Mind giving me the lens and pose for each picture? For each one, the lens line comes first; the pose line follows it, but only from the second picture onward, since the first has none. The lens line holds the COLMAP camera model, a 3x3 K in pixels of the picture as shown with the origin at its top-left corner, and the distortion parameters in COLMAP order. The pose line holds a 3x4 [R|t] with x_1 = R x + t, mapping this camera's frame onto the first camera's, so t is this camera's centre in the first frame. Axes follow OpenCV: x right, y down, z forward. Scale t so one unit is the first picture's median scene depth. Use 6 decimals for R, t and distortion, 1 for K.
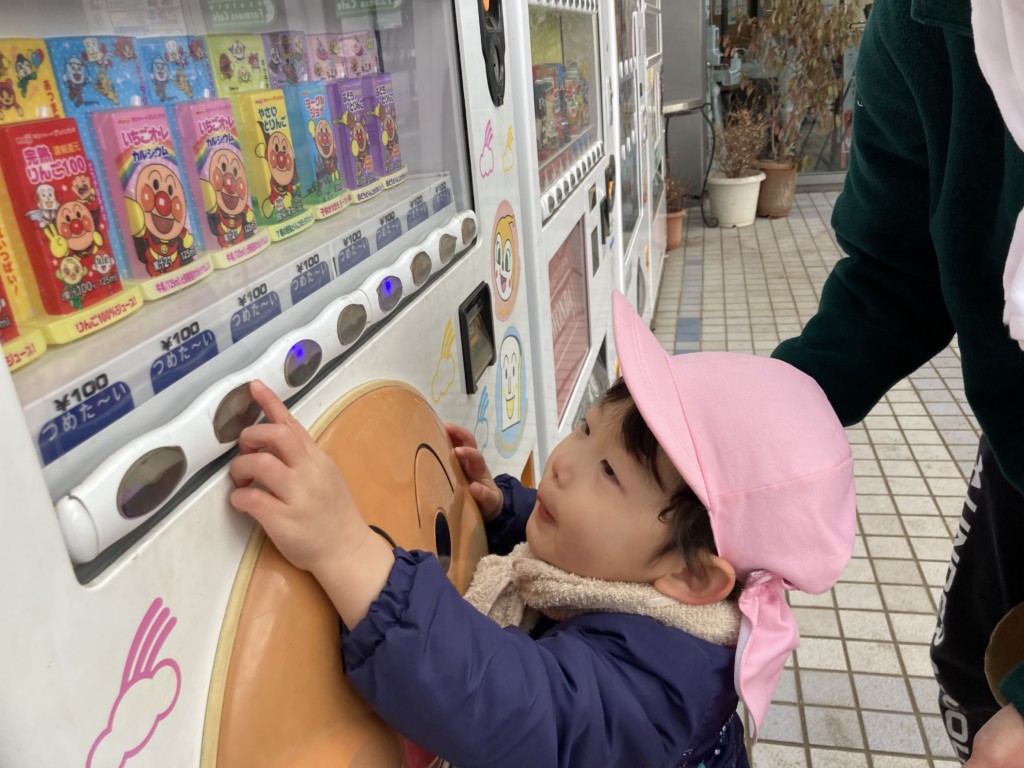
lens RADIAL K [[856.8, 0, 512.0], [0, 856.8, 384.0], [0, 0, 1]] dist [-0.014940, 0.076483]
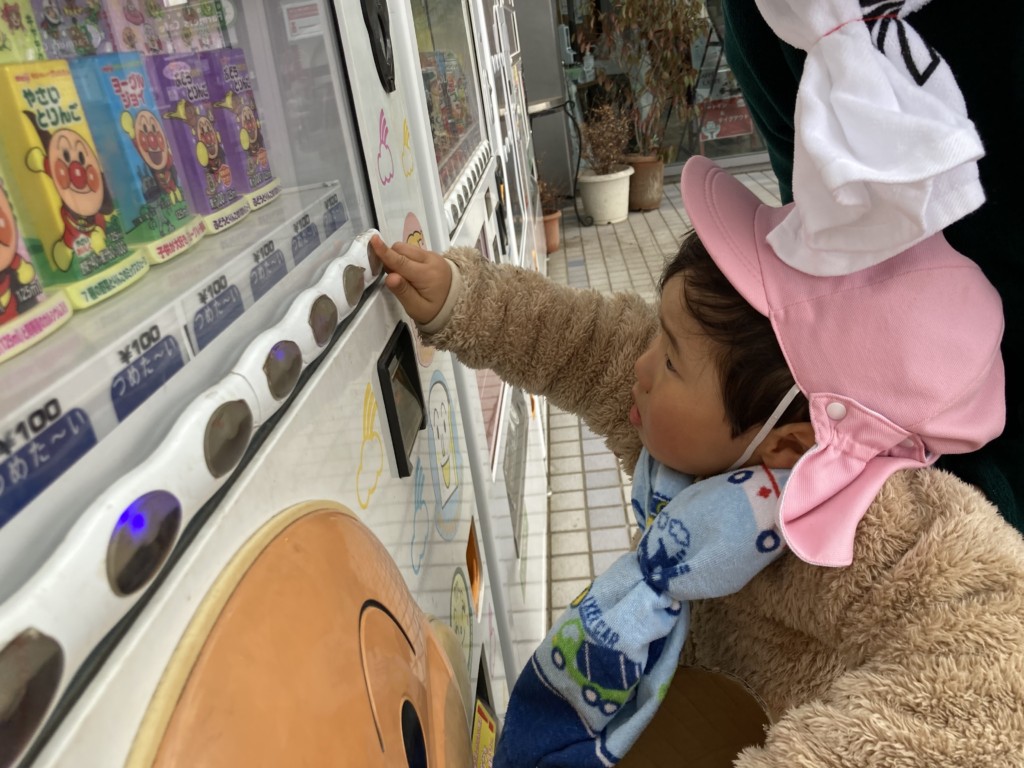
lens RADIAL K [[846.1, 0, 512.2], [0, 846.1, 393.7], [0, 0, 1]] dist [-0.000846, -0.015401]
pose [[0.983730, -0.117933, 0.135523, -0.049232], [0.117840, 0.992994, 0.008738, -0.057237], [-0.135604, 0.007374, 0.990736, 0.275250]]
